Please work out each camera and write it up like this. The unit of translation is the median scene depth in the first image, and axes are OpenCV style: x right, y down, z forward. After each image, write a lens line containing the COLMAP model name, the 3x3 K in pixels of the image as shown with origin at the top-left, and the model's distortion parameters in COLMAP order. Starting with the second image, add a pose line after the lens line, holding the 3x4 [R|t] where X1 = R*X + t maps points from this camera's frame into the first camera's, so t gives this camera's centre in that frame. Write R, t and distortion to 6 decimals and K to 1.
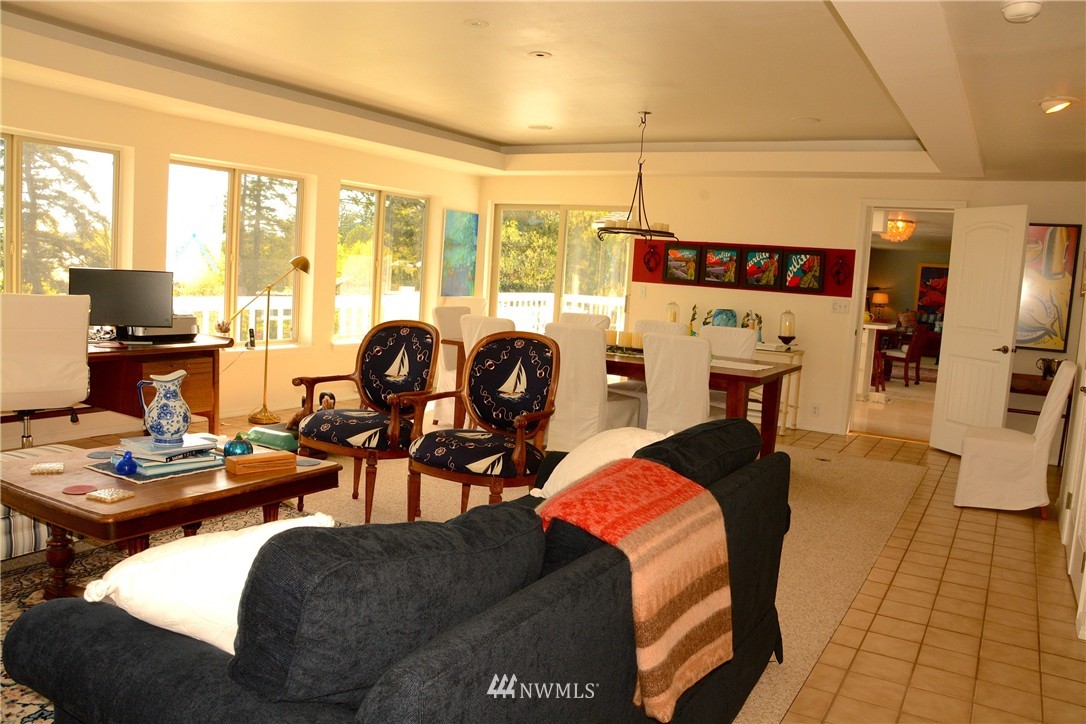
lens RADIAL K [[843.1, 0, 551.0], [0, 843.1, 359.5], [0, 0, 1]] dist [-0.128384, 0.051431]
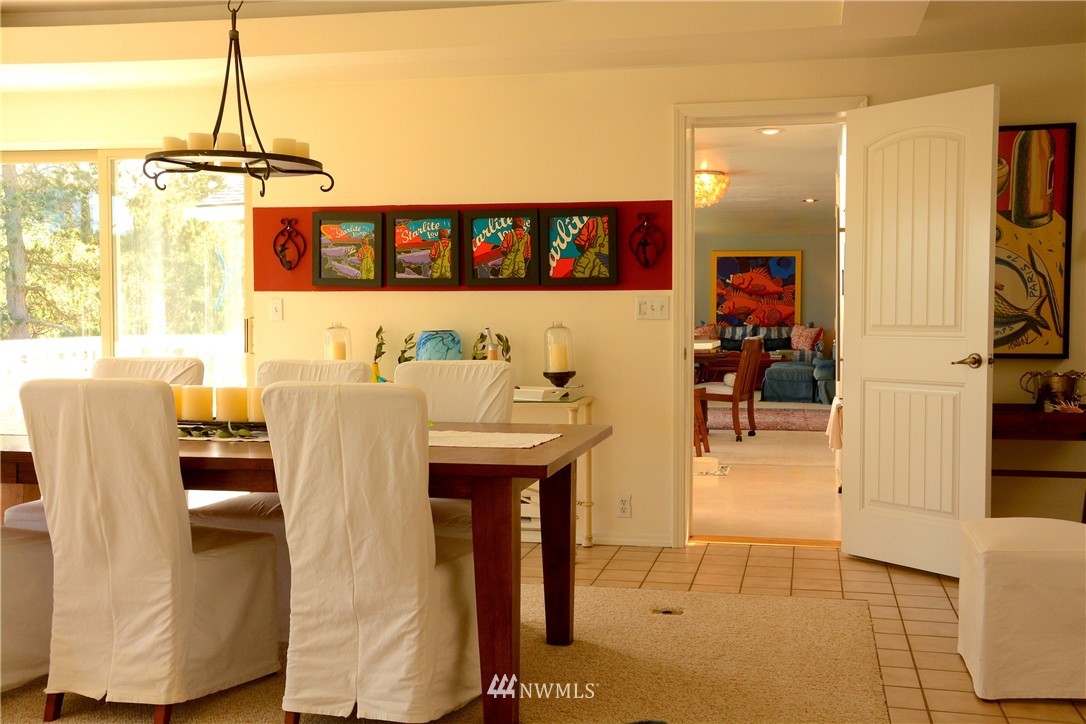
lens RADIAL K [[1226.5, 0, 547.3], [0, 1226.5, 367.1], [0, 0, 1]] dist [-0.006219, 0.000000]
pose [[0.951257, -0.076696, 0.298711, 0.041703], [0.091330, 0.995194, -0.035323, -0.003915], [-0.294566, 0.060883, 0.953690, 0.250160]]
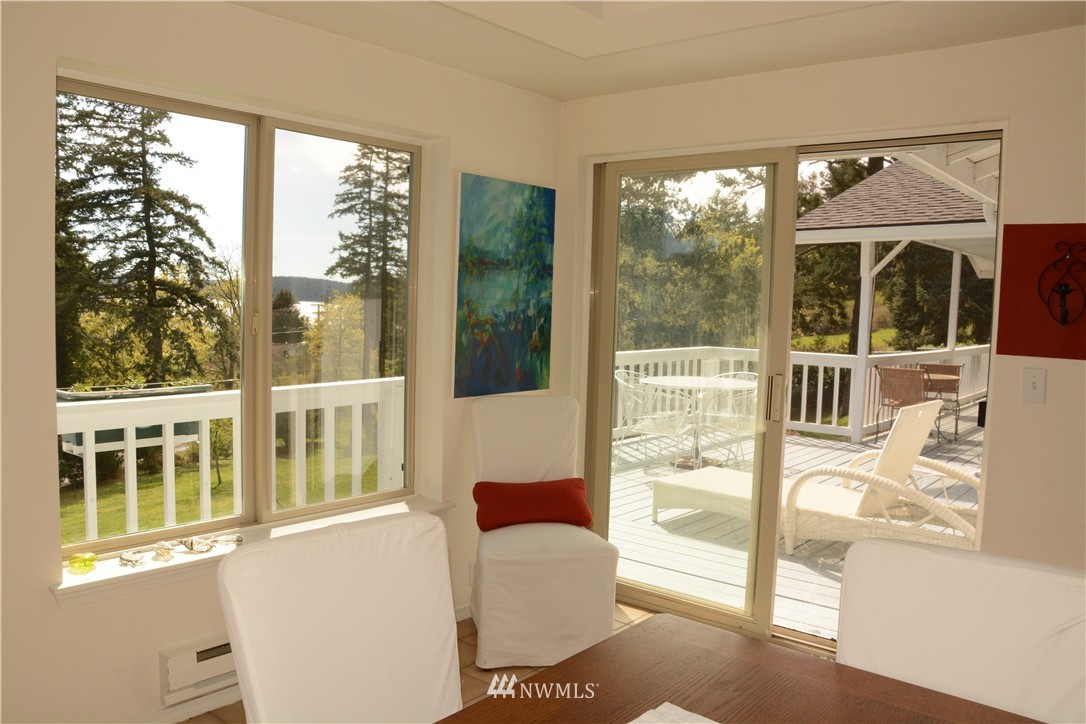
lens RADIAL K [[843.1, 0, 532.3], [0, 843.1, 369.5], [0, 0, 1]] dist [-0.128384, 0.051431]
pose [[0.982214, -0.017985, -0.186901, -0.025625], [0.012214, 0.999414, -0.031981, -0.084192], [0.187367, 0.029129, 0.981858, 0.697672]]
